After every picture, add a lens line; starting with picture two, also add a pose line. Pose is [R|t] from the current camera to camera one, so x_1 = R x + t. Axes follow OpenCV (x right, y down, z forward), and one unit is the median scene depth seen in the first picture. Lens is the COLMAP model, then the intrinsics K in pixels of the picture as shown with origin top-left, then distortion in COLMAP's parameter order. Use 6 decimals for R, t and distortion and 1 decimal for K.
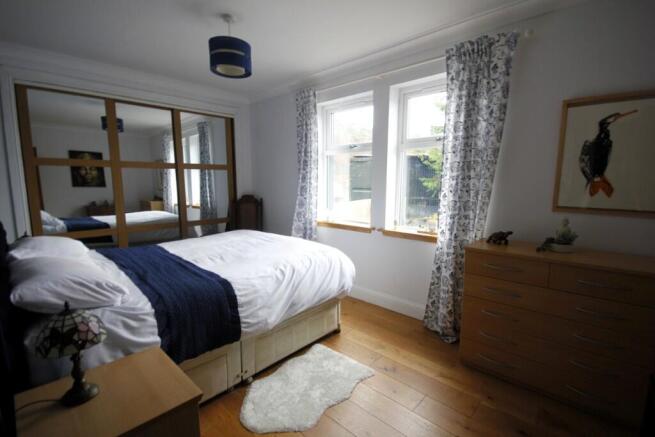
lens RADIAL K [[304.9, 0, 327.5], [0, 304.9, 218.5], [0, 0, 1]] dist [-0.000969, -0.000387]
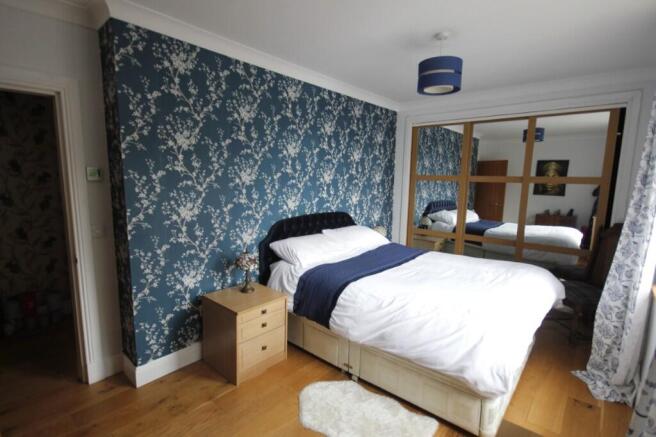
lens RADIAL K [[321.2, 0, 328.0], [0, 321.2, 218.5], [0, 0, 1]] dist [-0.001715, -0.000077]
pose [[0.048201, 0.128244, -0.990571, 0.712124], [-0.142095, 0.982517, 0.120287, -0.151414], [0.988679, 0.134957, 0.065581, 0.632202]]
